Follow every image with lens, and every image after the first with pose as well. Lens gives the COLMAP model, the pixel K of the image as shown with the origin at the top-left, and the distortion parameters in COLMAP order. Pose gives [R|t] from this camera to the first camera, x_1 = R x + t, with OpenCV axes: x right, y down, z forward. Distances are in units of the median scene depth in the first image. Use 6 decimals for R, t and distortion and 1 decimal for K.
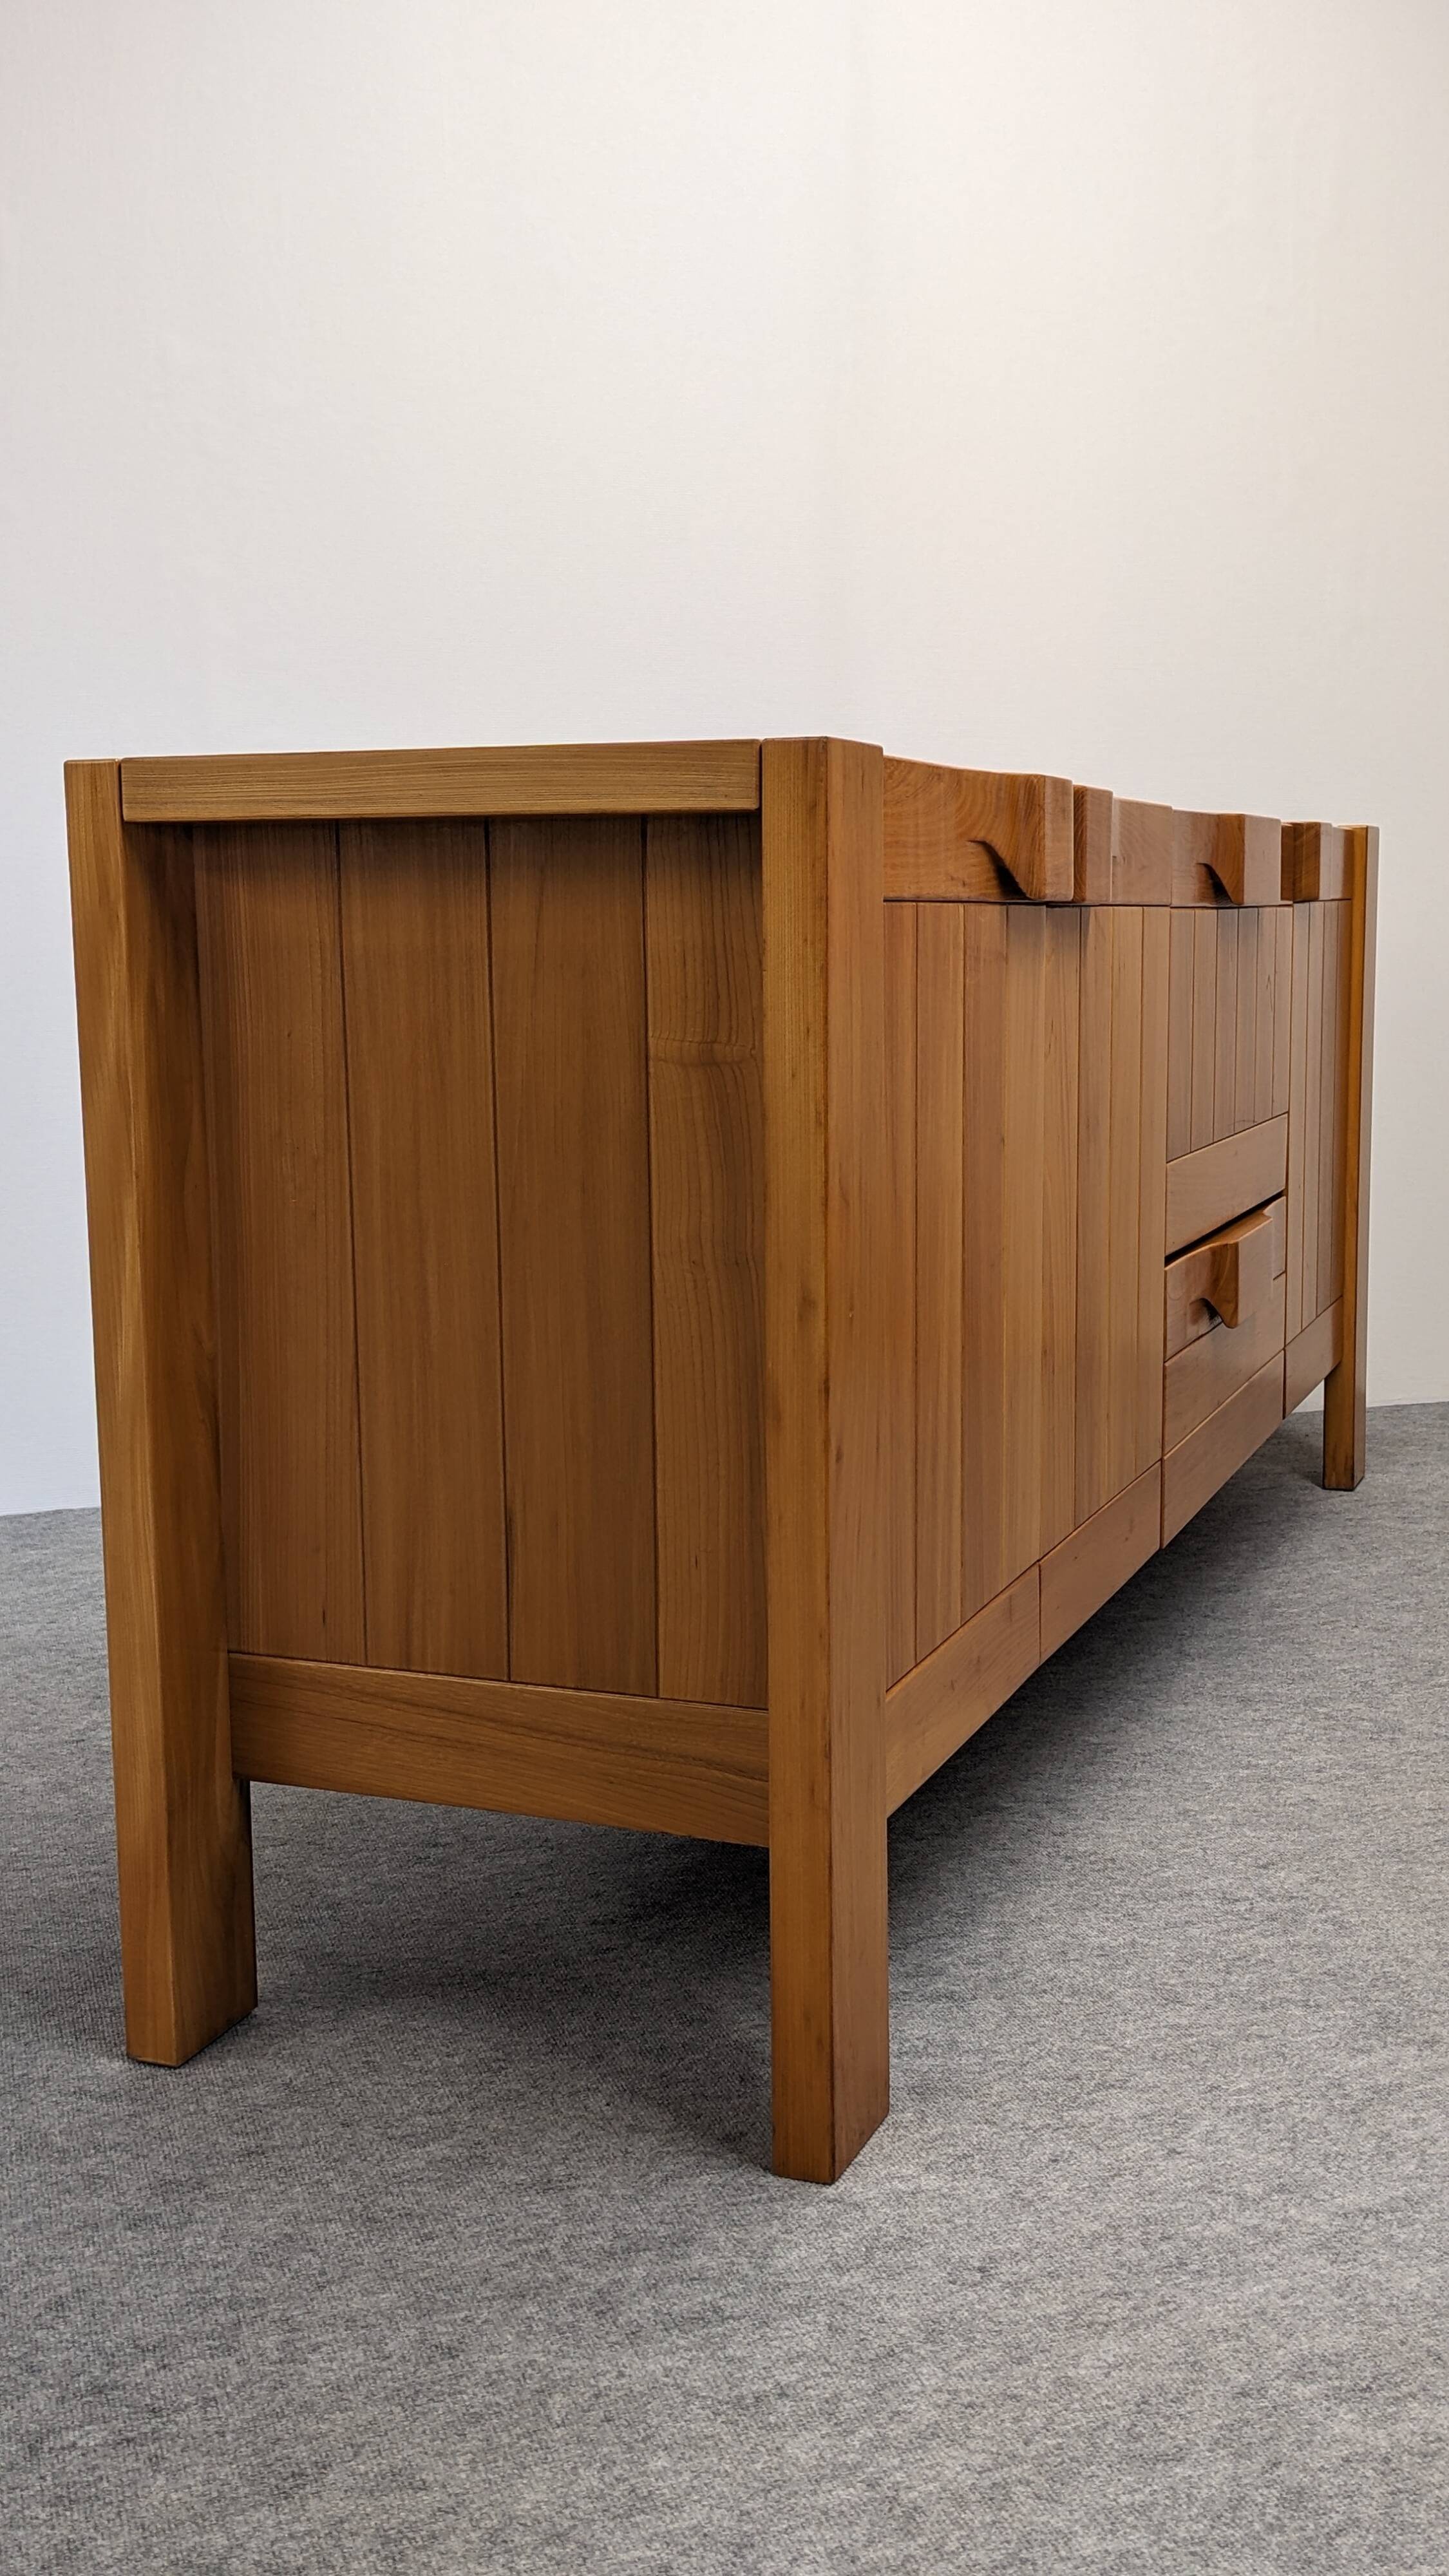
lens RADIAL K [[2673.9, 0, 719.7], [0, 2673.9, 1255.7], [0, 0, 1]] dist [0.084507, -0.007736]
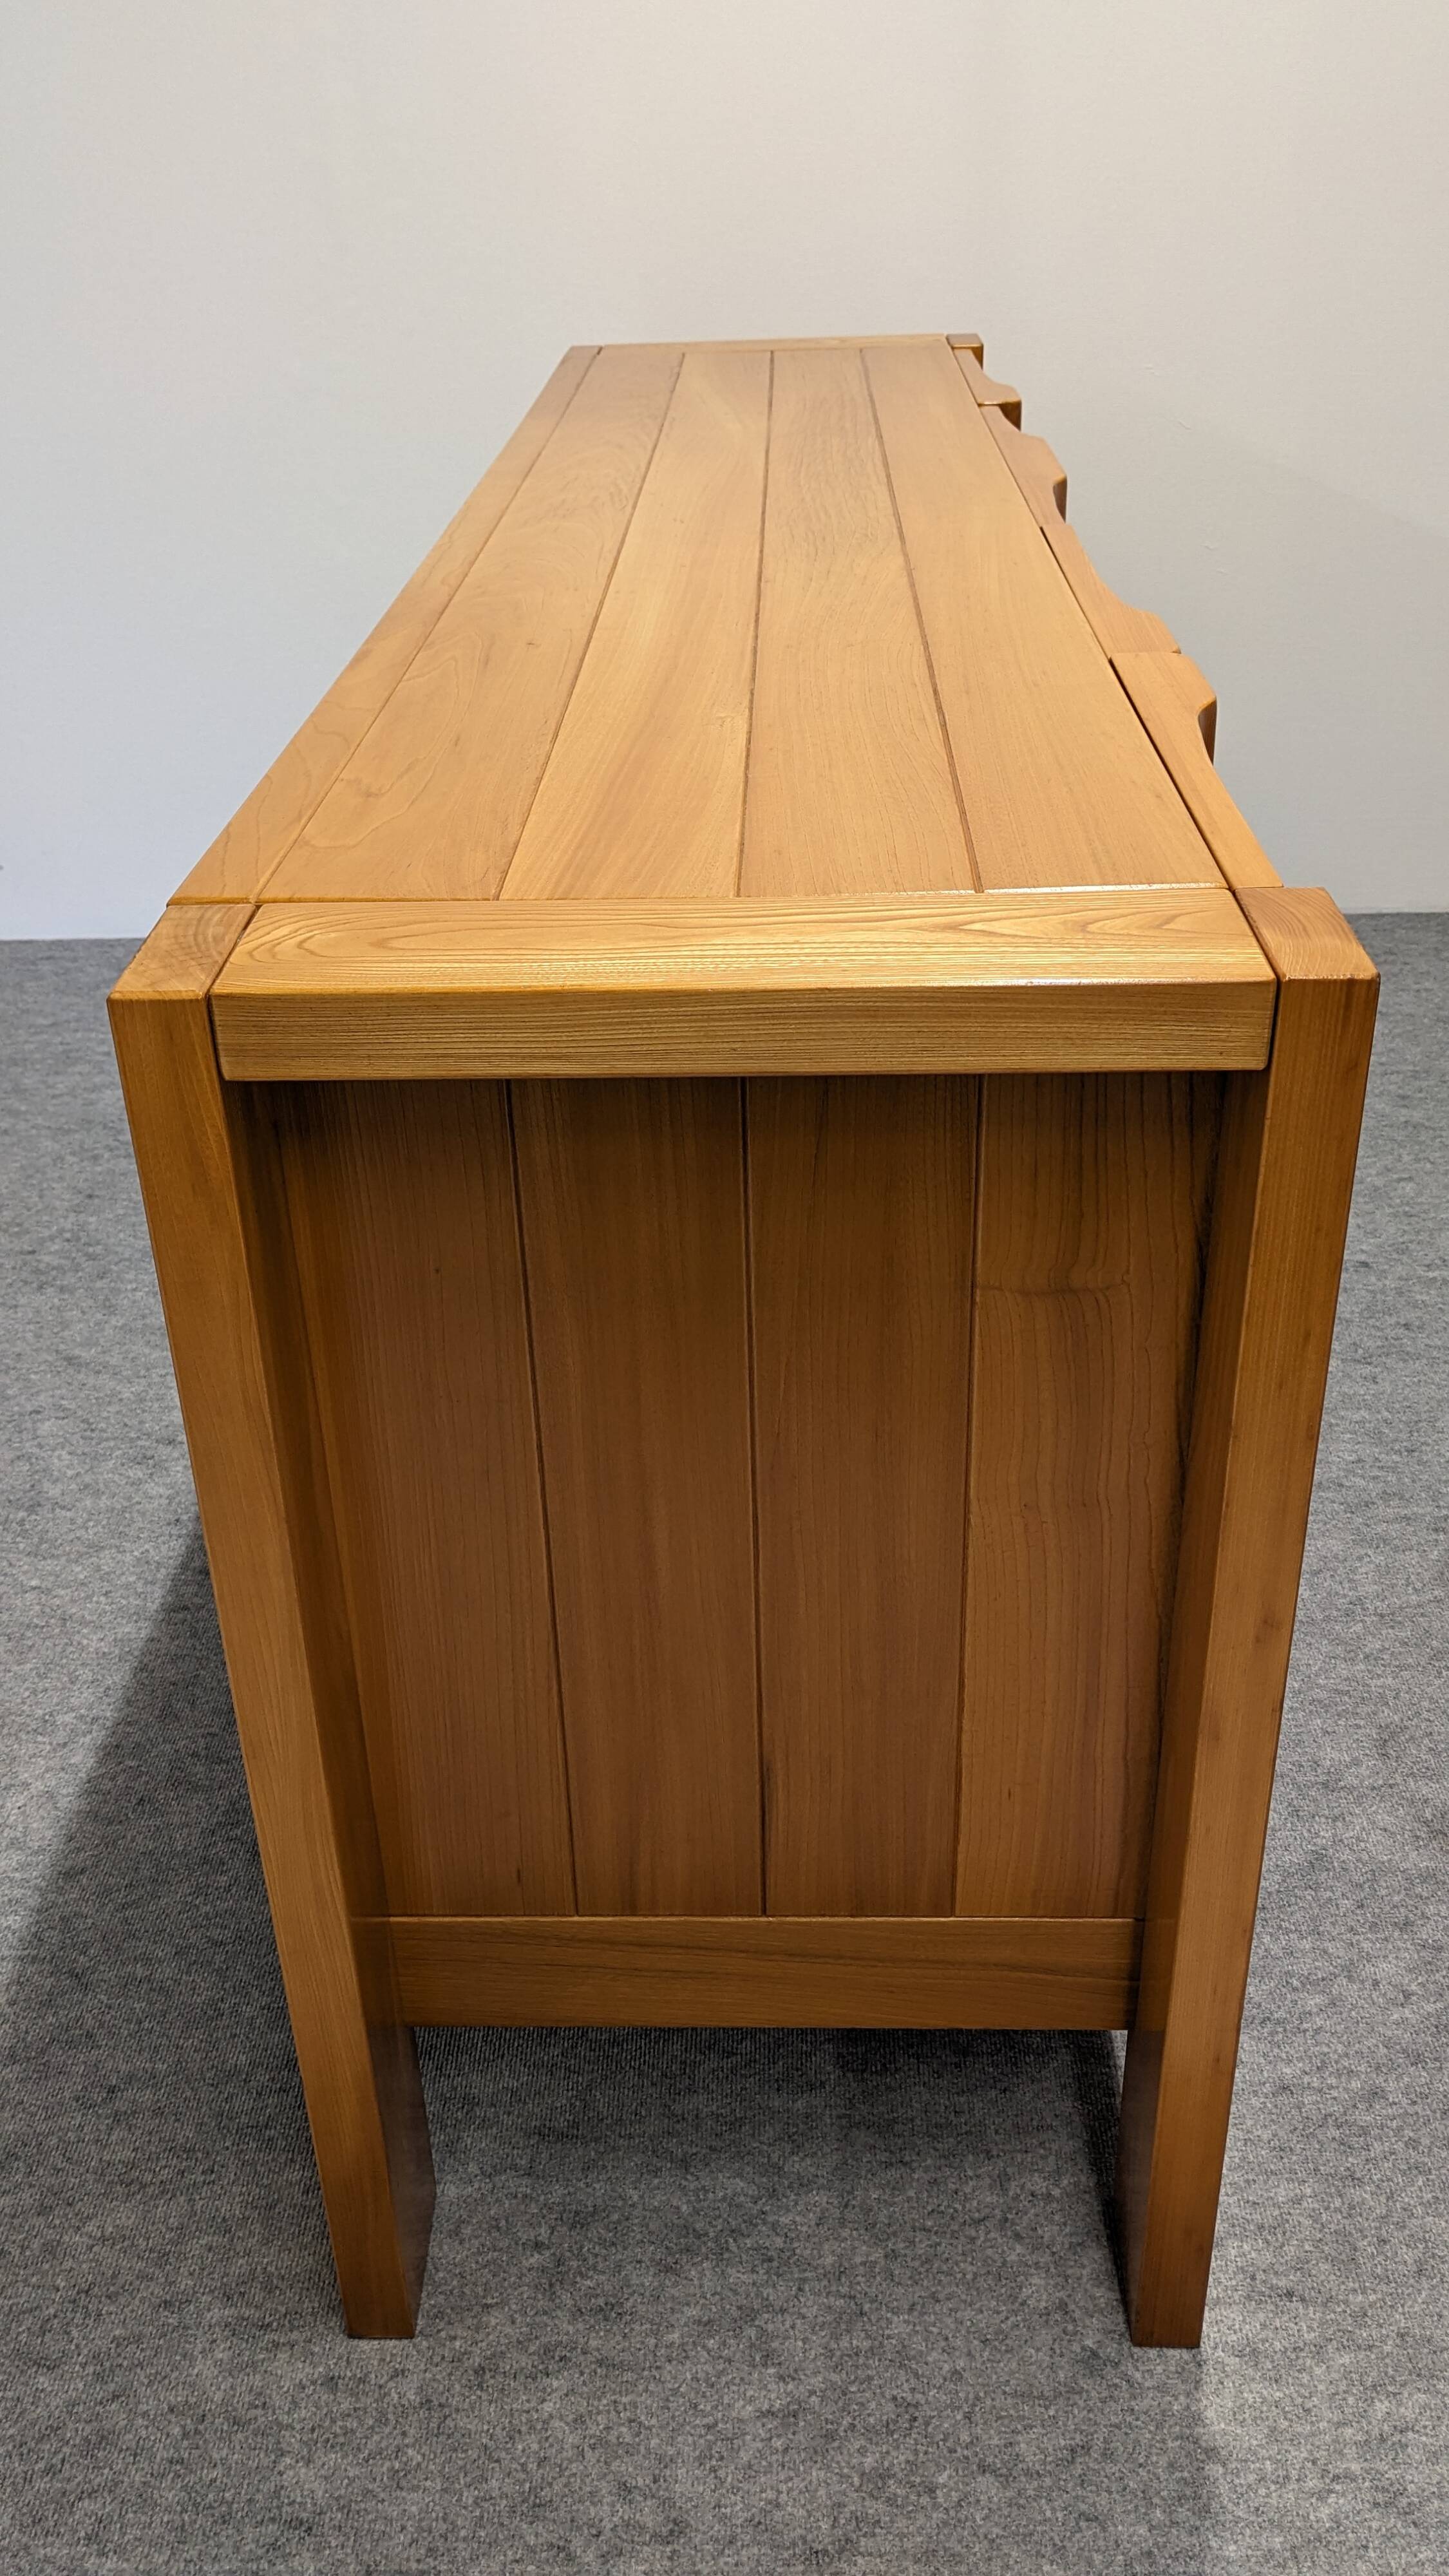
lens RADIAL K [[2226.3, 0, 724.5], [0, 2226.3, 1288.0], [0, 0, 1]] dist [0.078000, -0.144574]
pose [[0.935766, -0.184811, 0.300313, -0.278474], [0.057372, 0.920101, 0.387456, -0.316815], [-0.347924, -0.345339, 0.871602, 0.460954]]
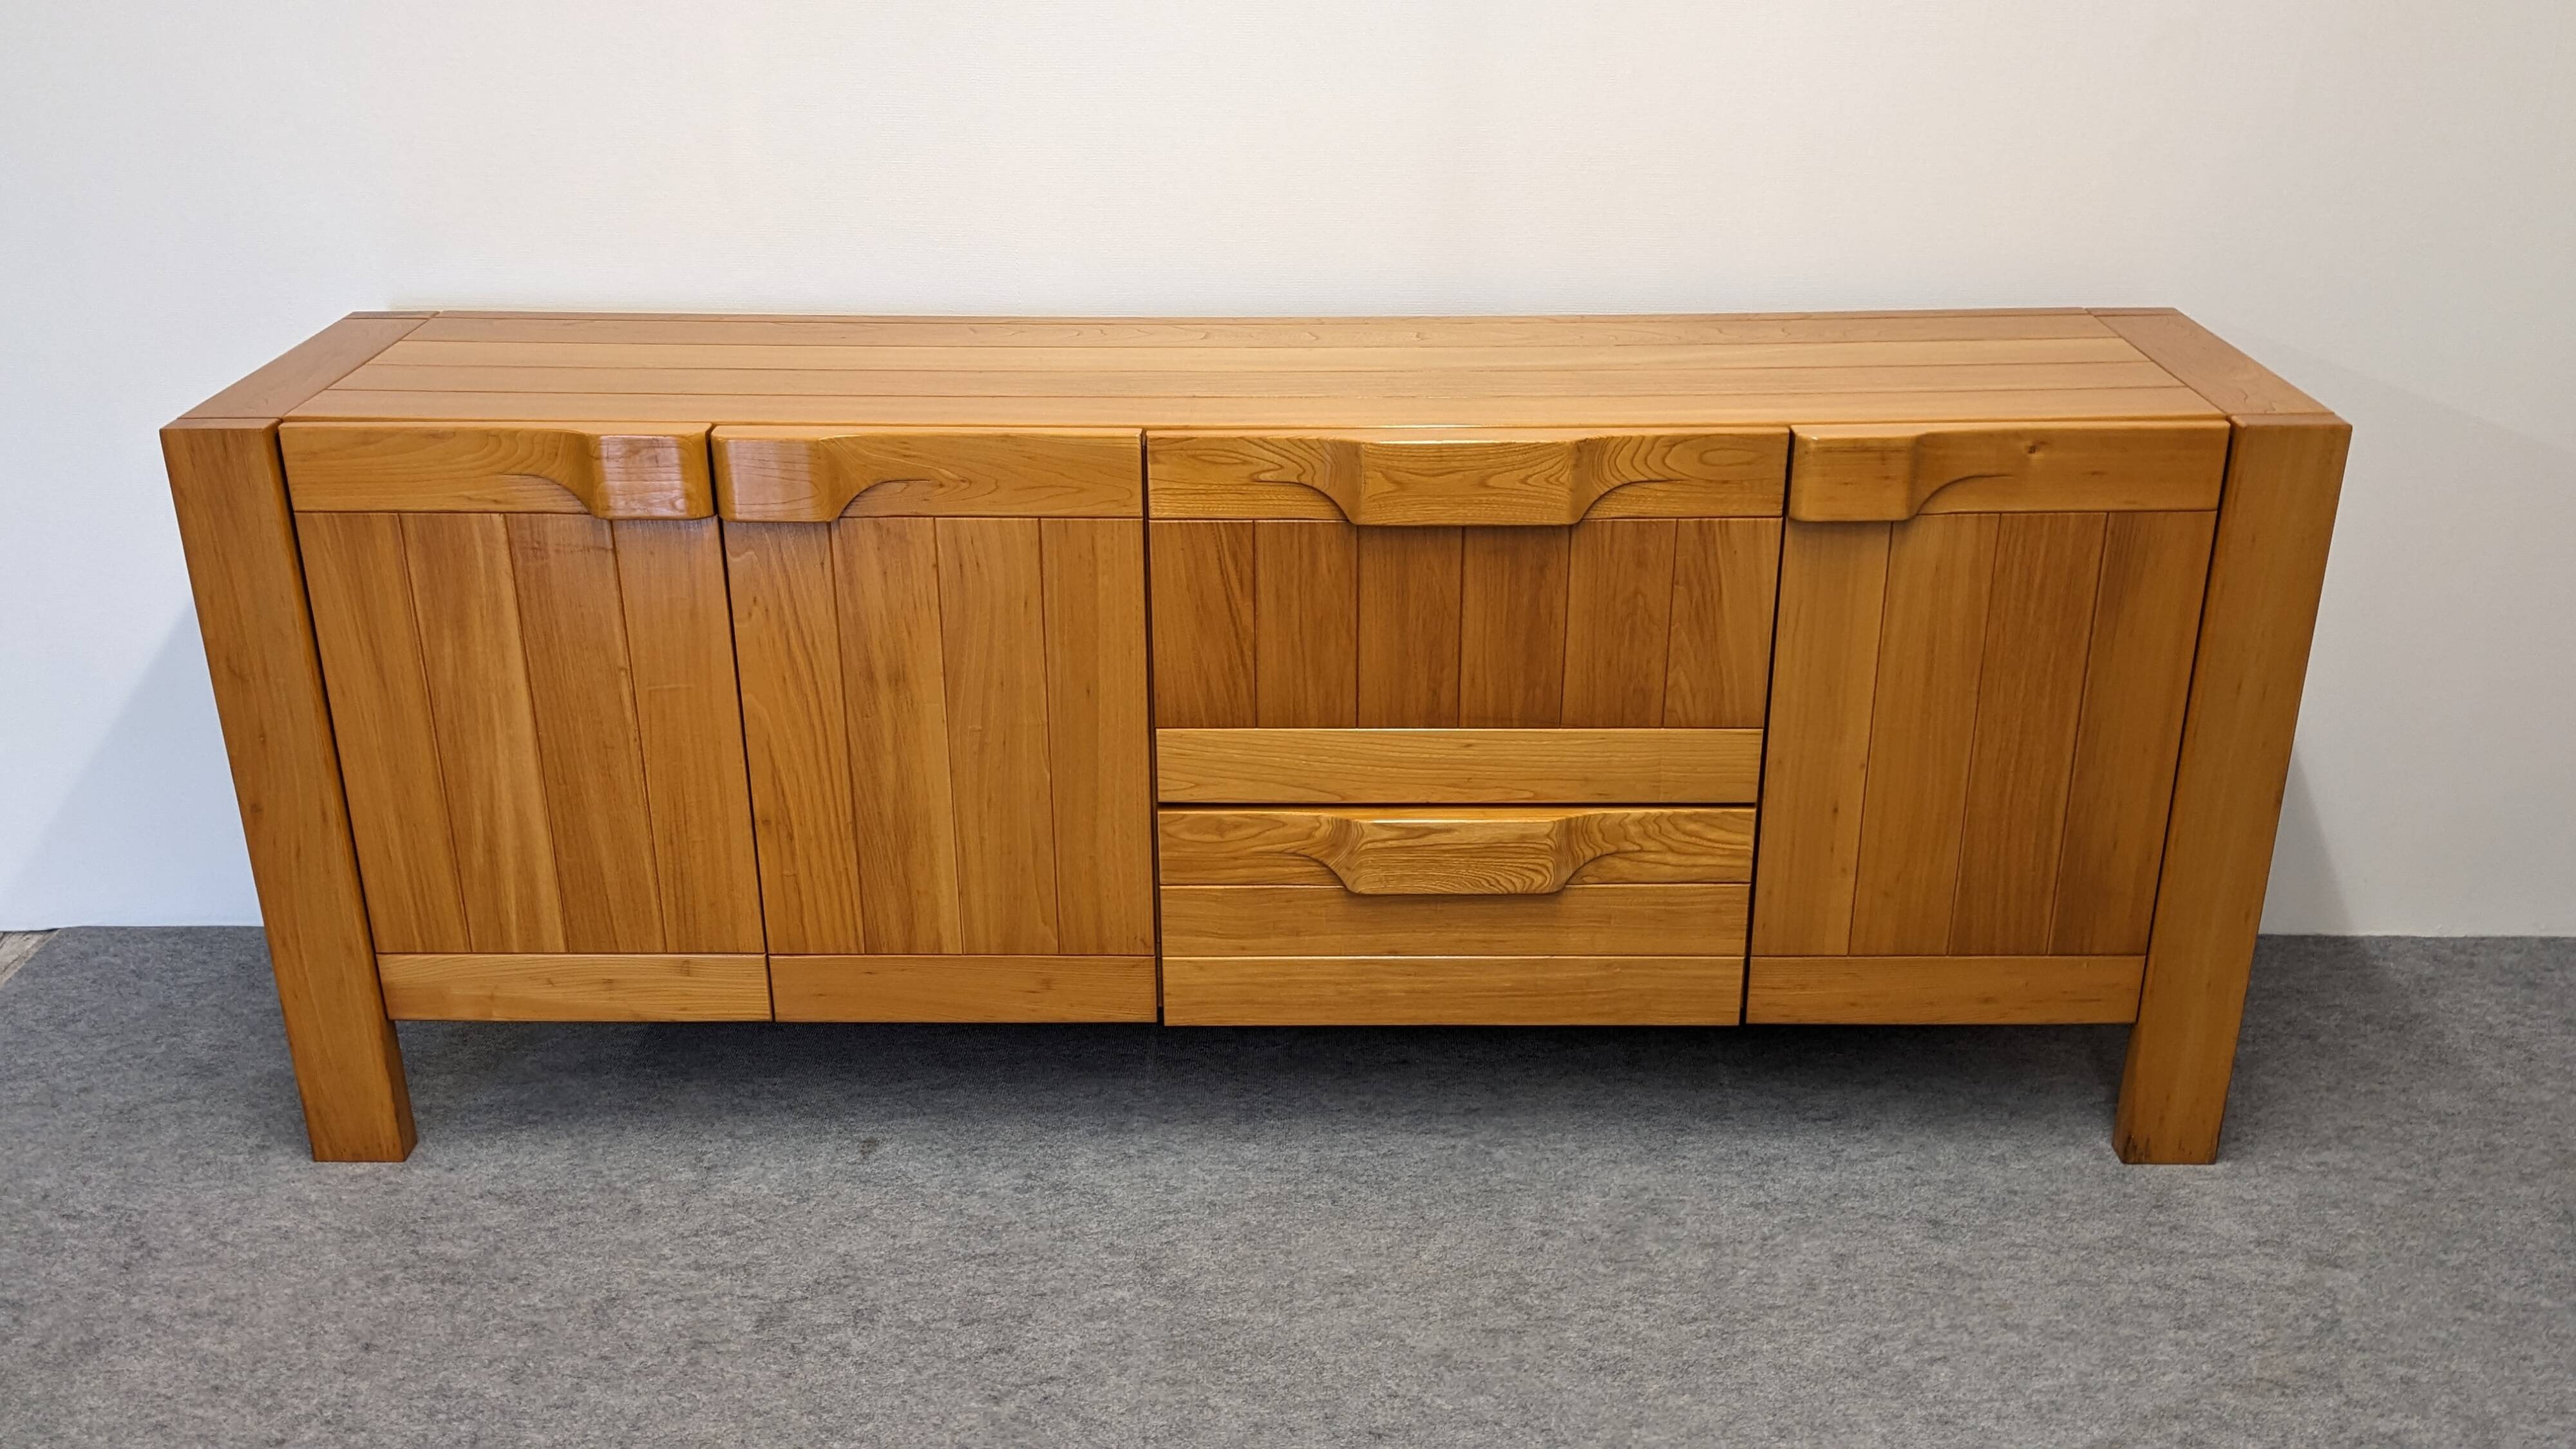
lens RADIAL K [[2286.7, 0, 1274.7], [0, 2286.7, 728.5], [0, 0, 1]] dist [0.090138, -0.166908]
pose [[0.354497, 0.377907, -0.855289, 1.488314], [-0.116541, 0.925416, 0.360588, -0.573872], [0.927766, -0.028151, 0.372098, 0.984829]]
